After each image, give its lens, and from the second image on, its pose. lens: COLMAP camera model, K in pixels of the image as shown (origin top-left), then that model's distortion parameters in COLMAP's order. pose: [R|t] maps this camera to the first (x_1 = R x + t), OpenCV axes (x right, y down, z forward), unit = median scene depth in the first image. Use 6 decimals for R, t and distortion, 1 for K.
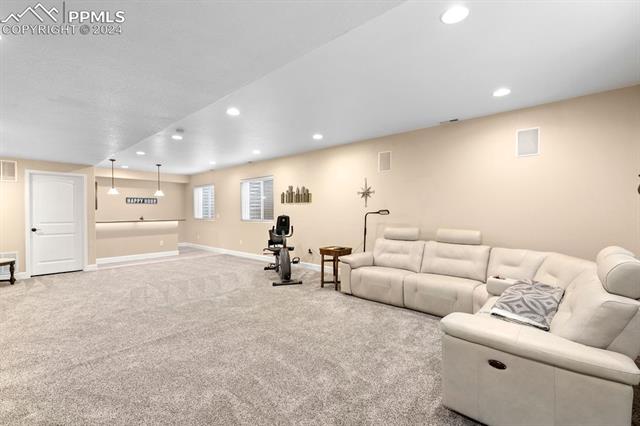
lens RADIAL K [[278.0, 0, 319.8], [0, 278.0, 212.3], [0, 0, 1]] dist [-0.000700, 0.000845]
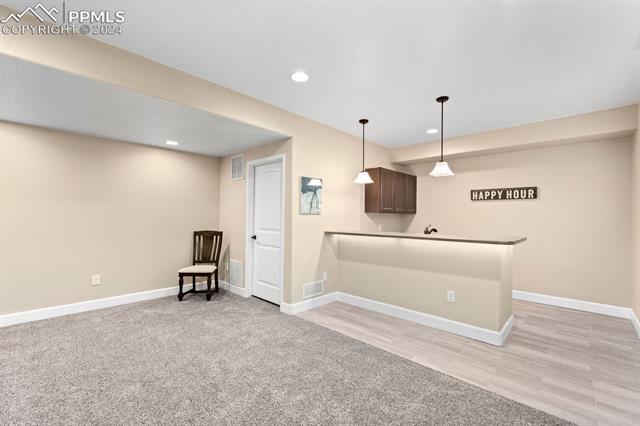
lens RADIAL K [[278.0, 0, 318.4], [0, 278.0, 213.8], [0, 0, 1]] dist [-0.000700, 0.000845]
pose [[-0.021237, -0.004130, -0.999766, -0.233353], [-0.012515, 0.999914, -0.003865, -0.002071], [0.999696, 0.012430, -0.021287, 1.110160]]
